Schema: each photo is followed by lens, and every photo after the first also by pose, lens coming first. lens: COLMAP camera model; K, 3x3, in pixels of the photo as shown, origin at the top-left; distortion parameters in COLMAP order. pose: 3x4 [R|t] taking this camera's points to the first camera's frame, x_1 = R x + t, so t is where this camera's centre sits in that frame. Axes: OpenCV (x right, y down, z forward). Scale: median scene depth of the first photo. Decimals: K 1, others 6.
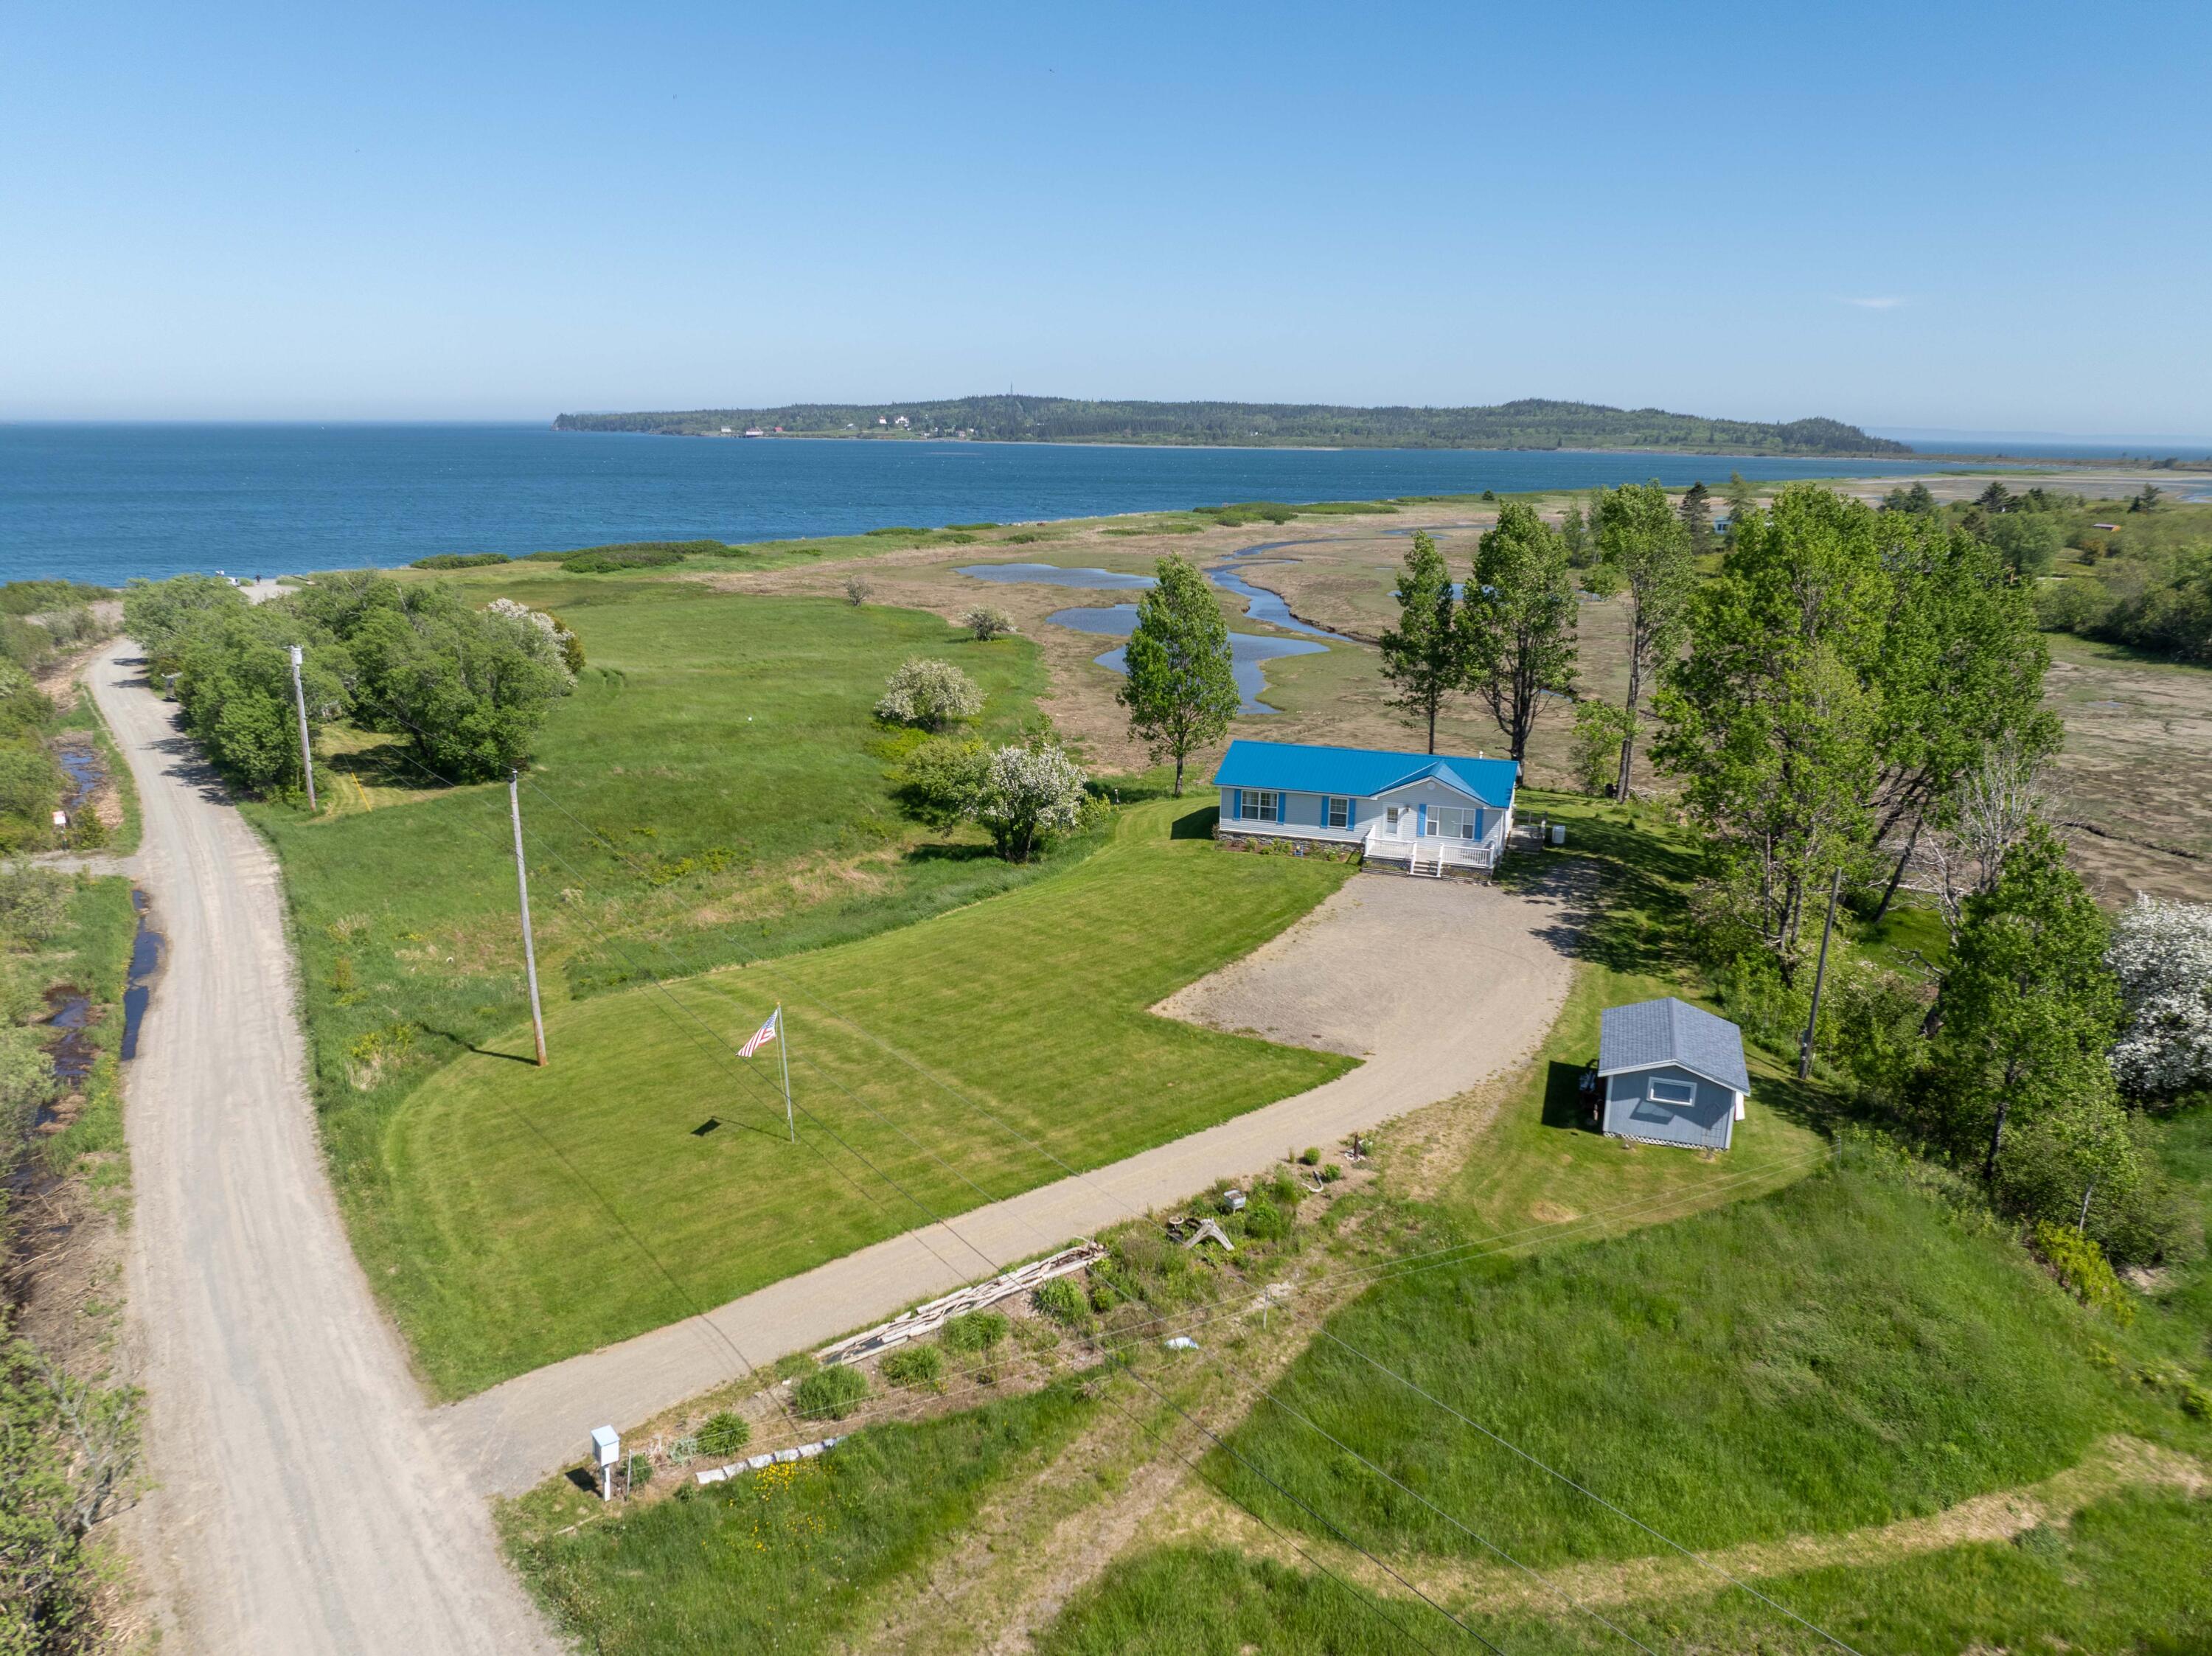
lens RADIAL K [[1506.6, 0, 1106.0], [0, 1506.6, 828.0], [0, 0, 1]] dist [-0.027827, -0.003463]
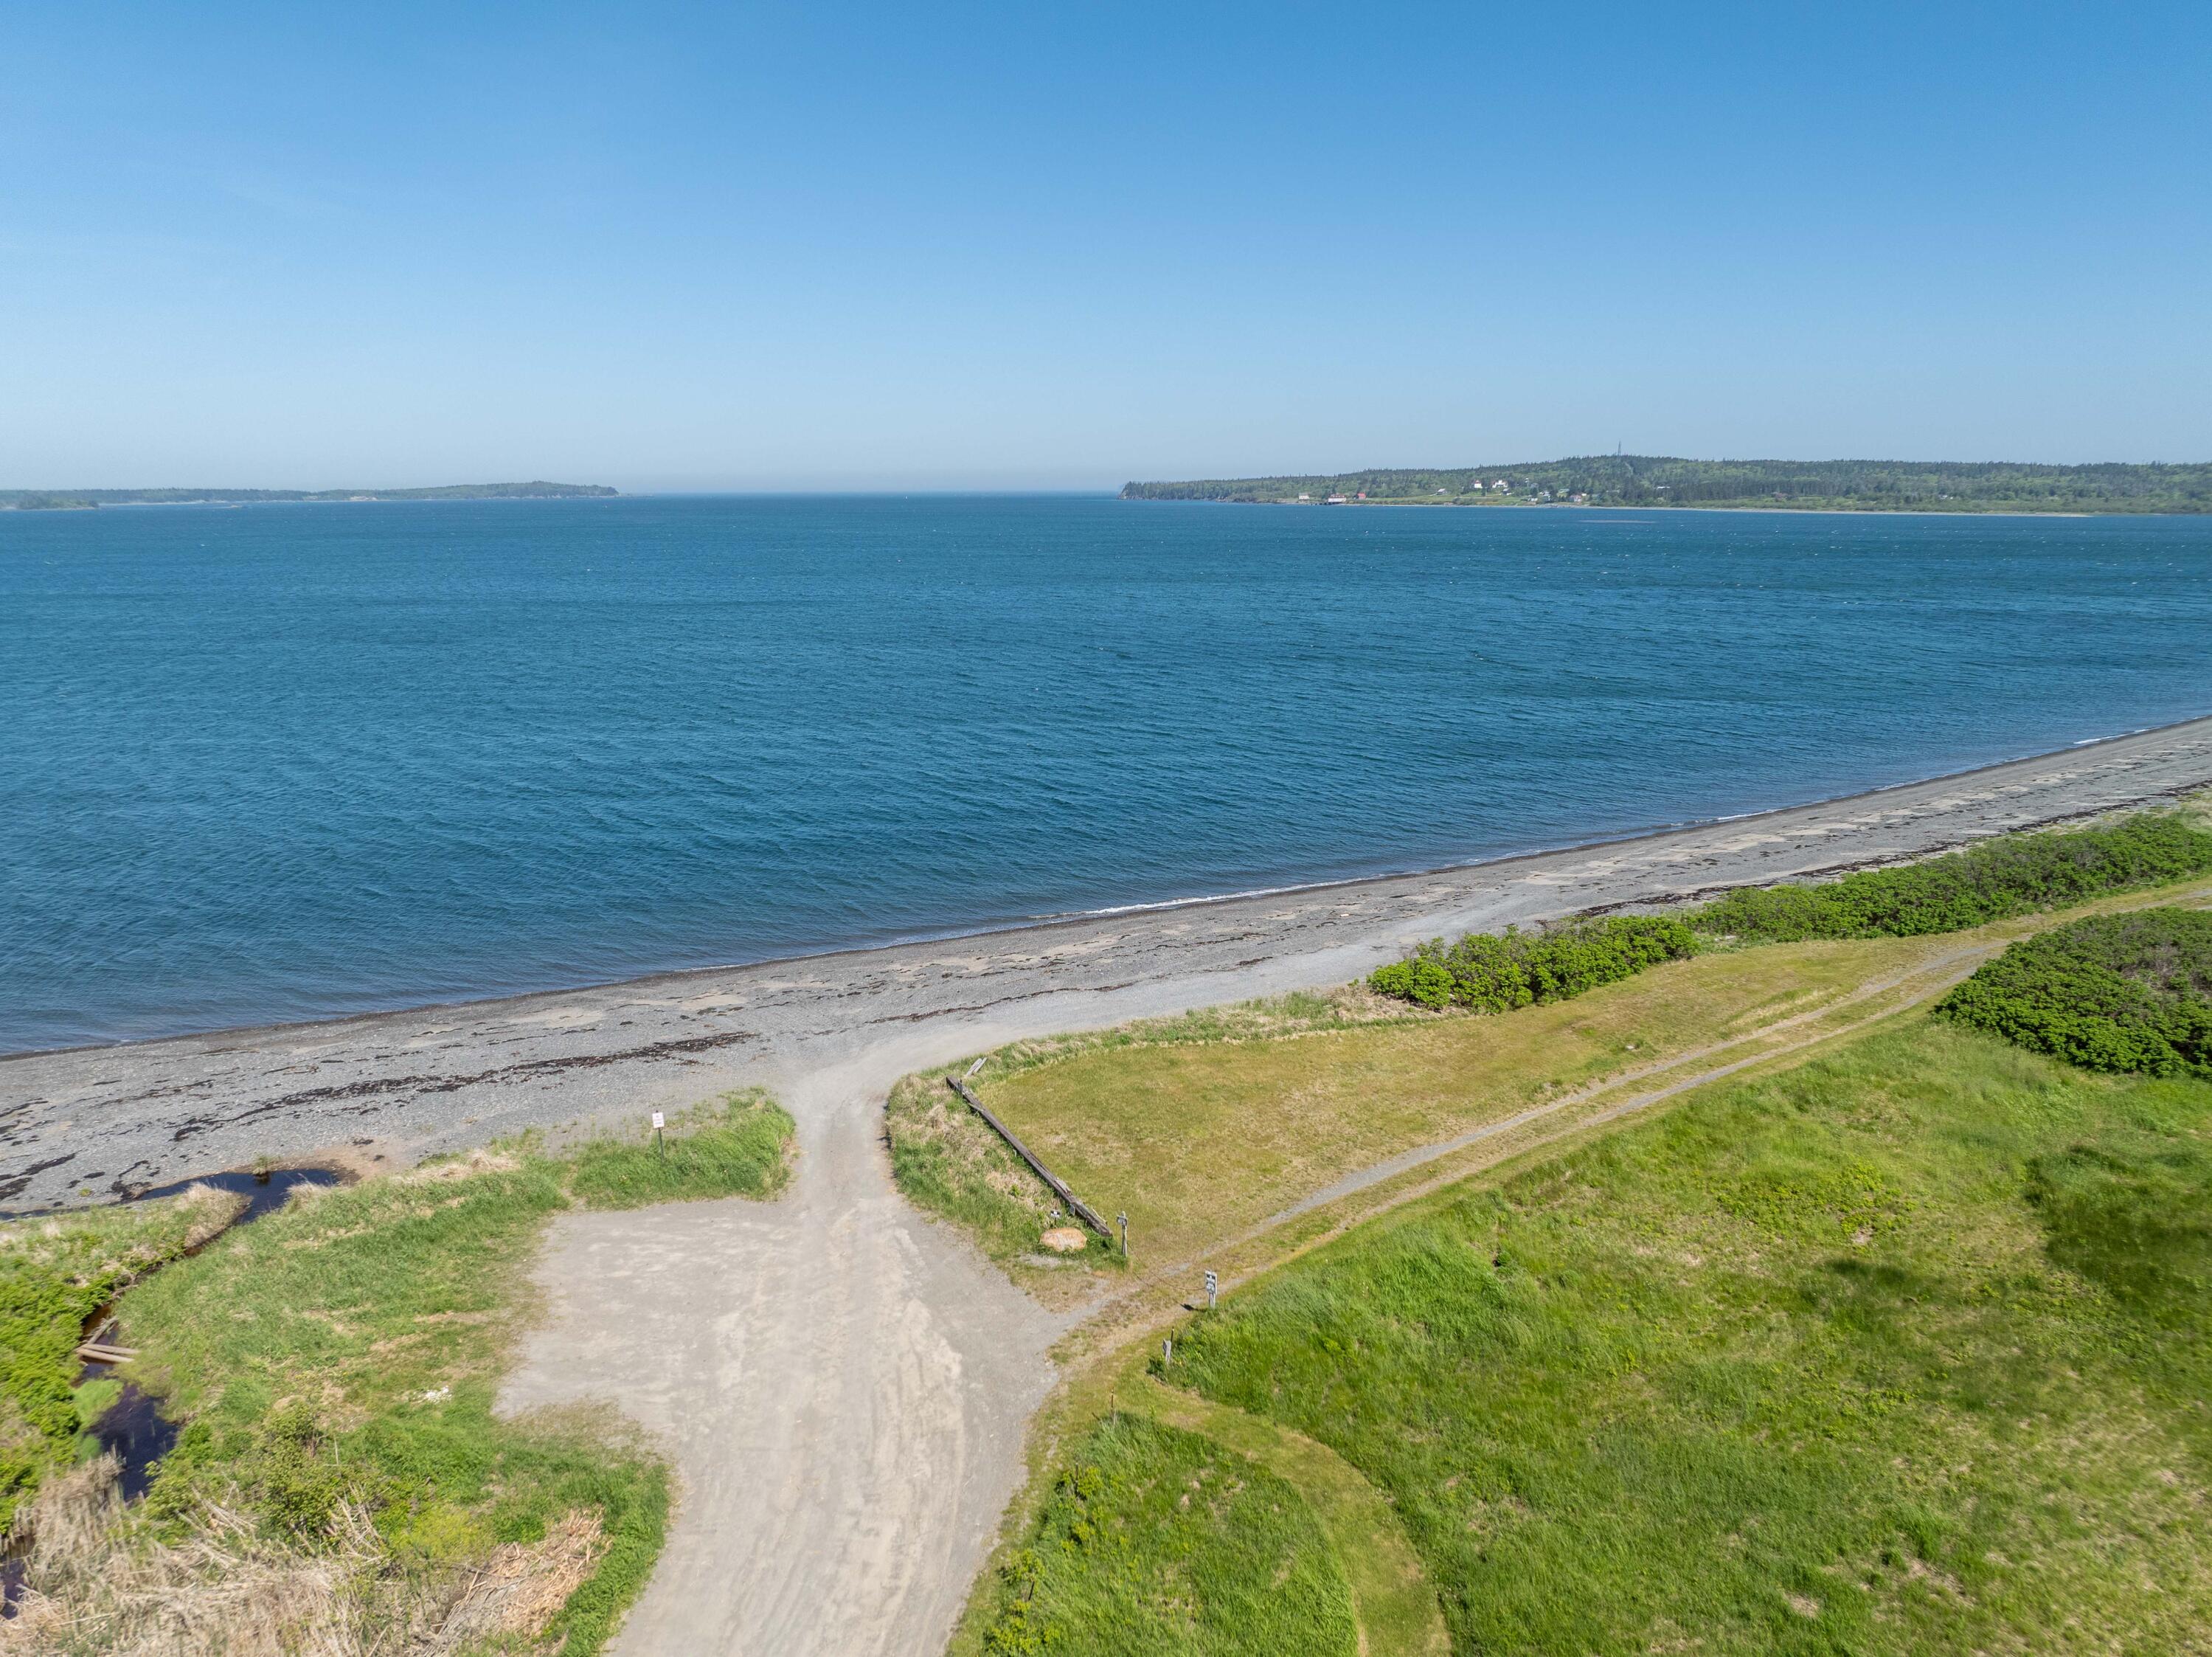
lens RADIAL K [[1602.1, 0, 1106.0], [0, 1602.1, 828.5], [0, 0, 1]] dist [-0.010089, -0.049458]
pose [[0.939869, 0.056747, -0.336787, -1.397375], [-0.075081, 0.996307, -0.041653, -0.621136], [0.333180, 0.064435, 0.940659, 2.447837]]
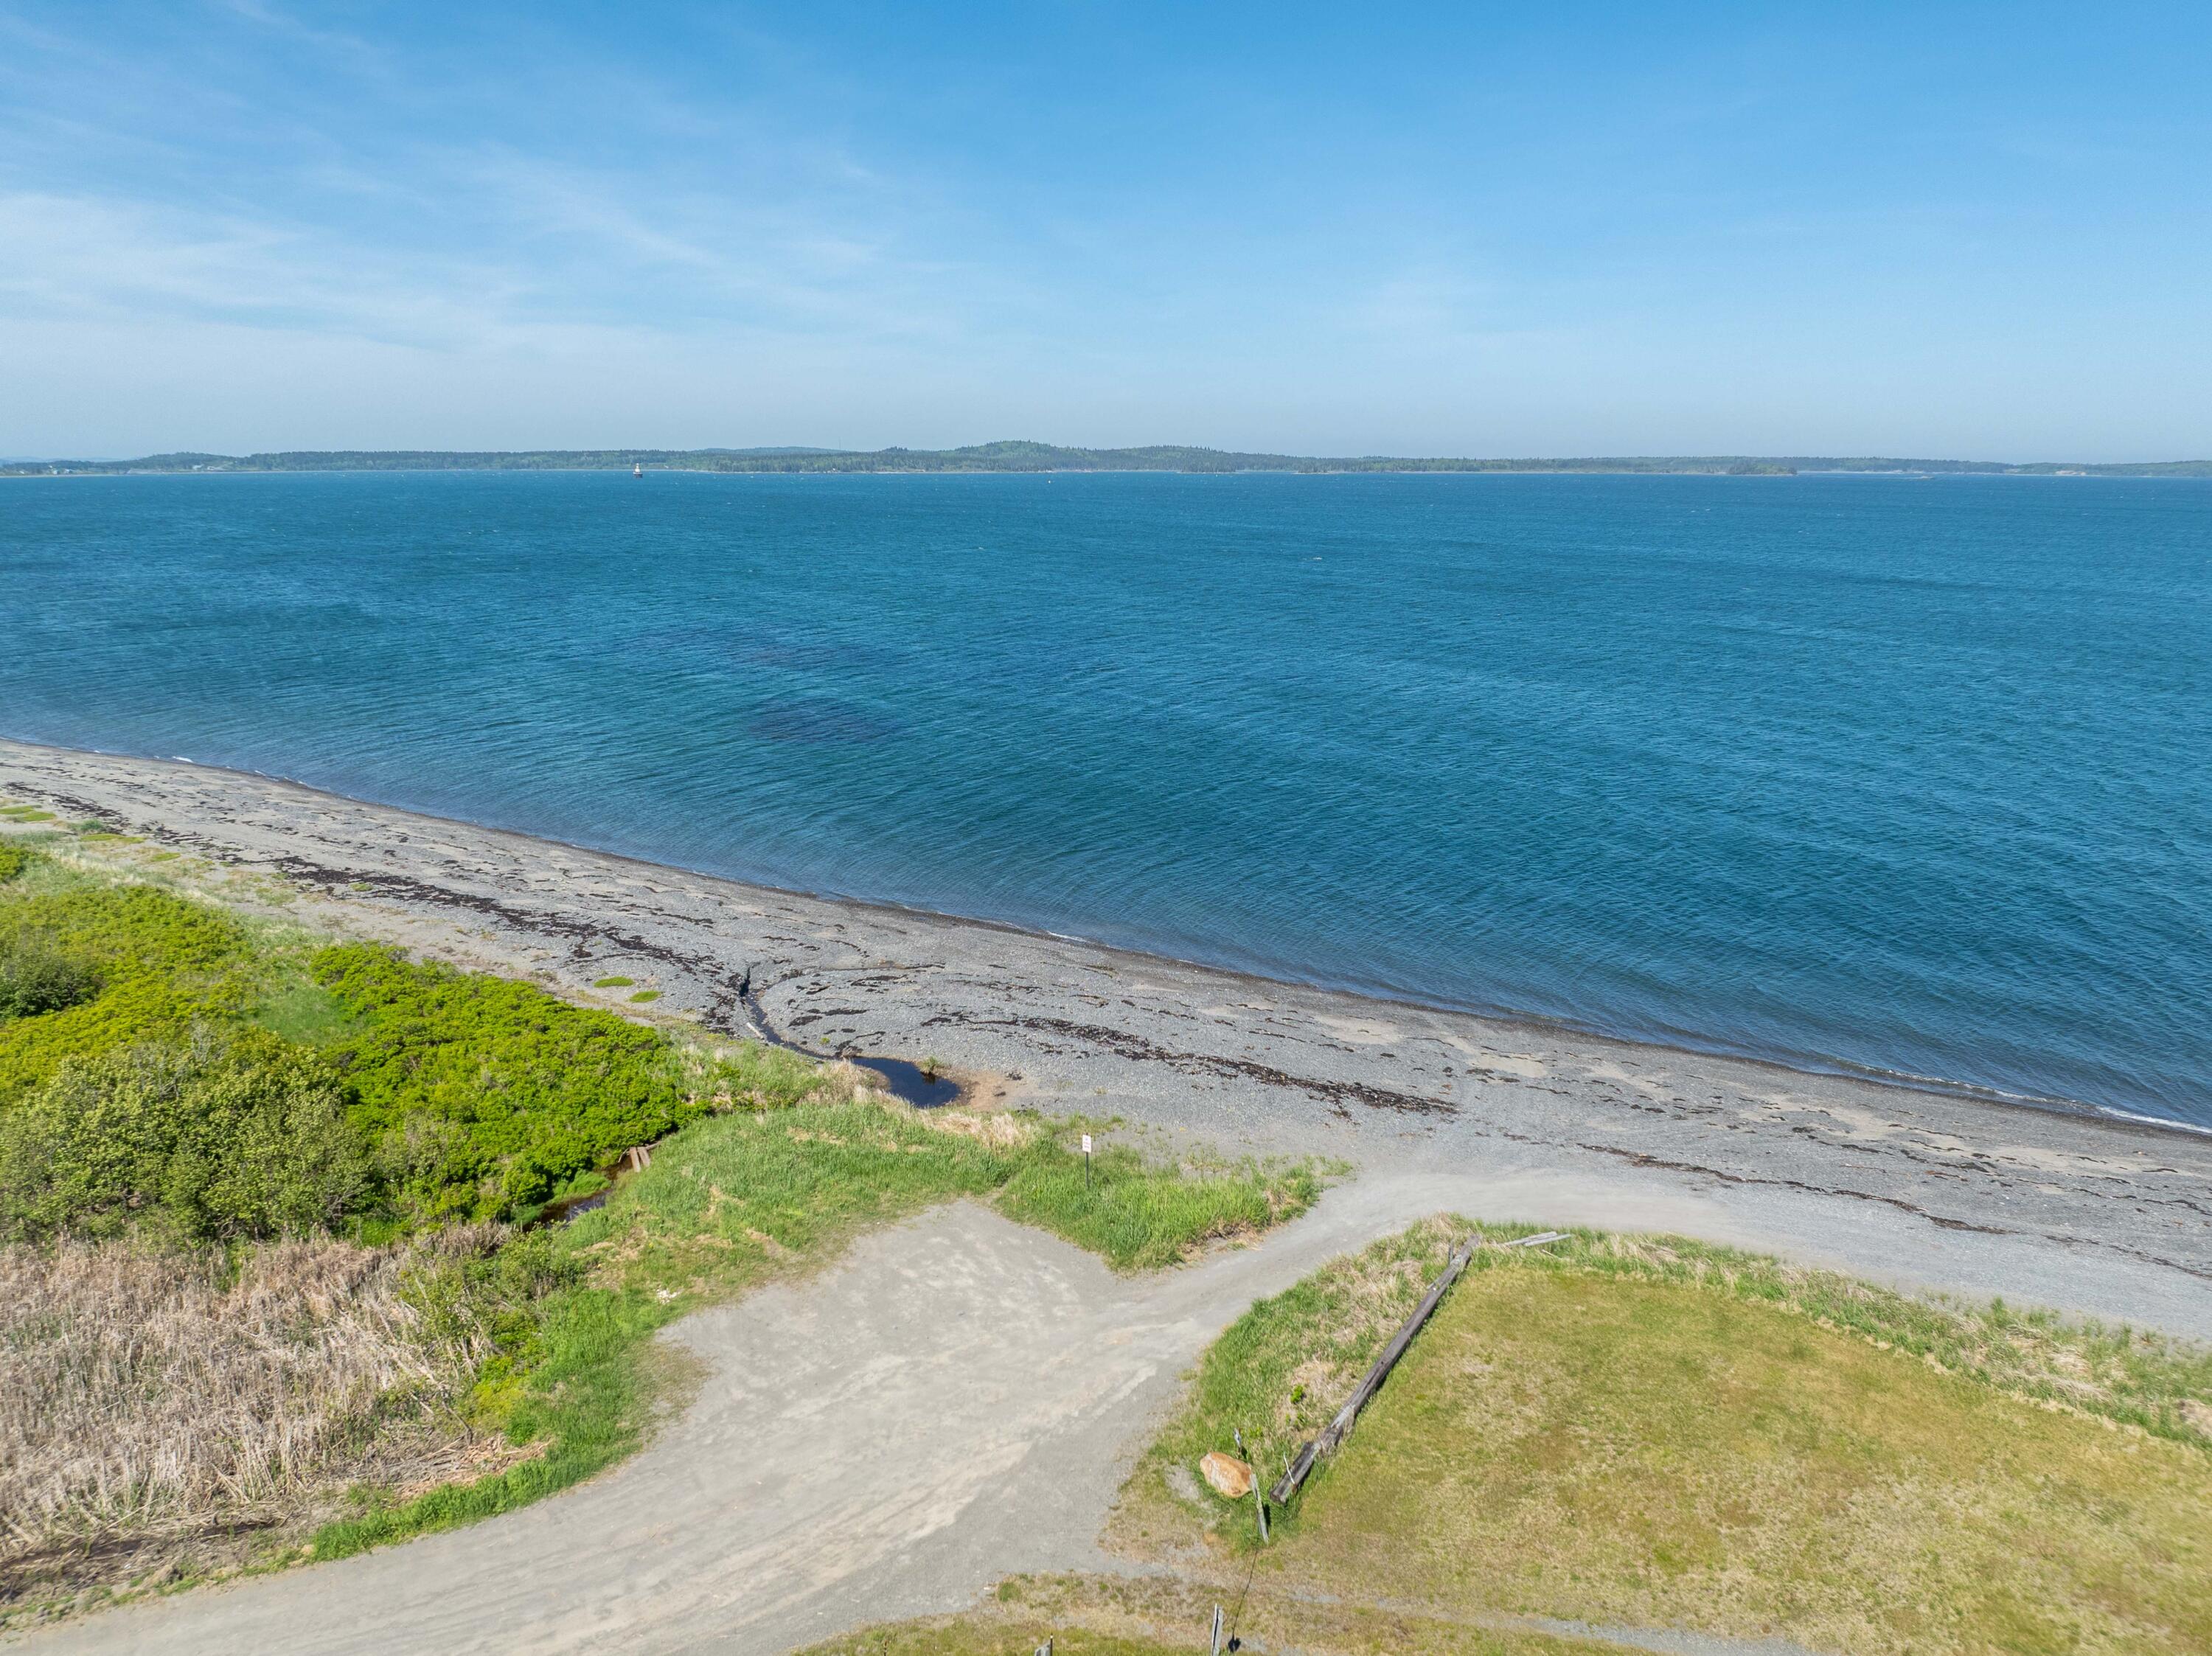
lens RADIAL K [[1601.9, 0, 1106.0], [0, 1601.9, 828.0], [0, 0, 1]] dist [-0.010089, -0.049458]
pose [[0.235049, 0.205306, -0.950054, -1.219737], [-0.249144, 0.957508, 0.145277, -0.725255], [0.939510, 0.202553, 0.276212, 2.820983]]
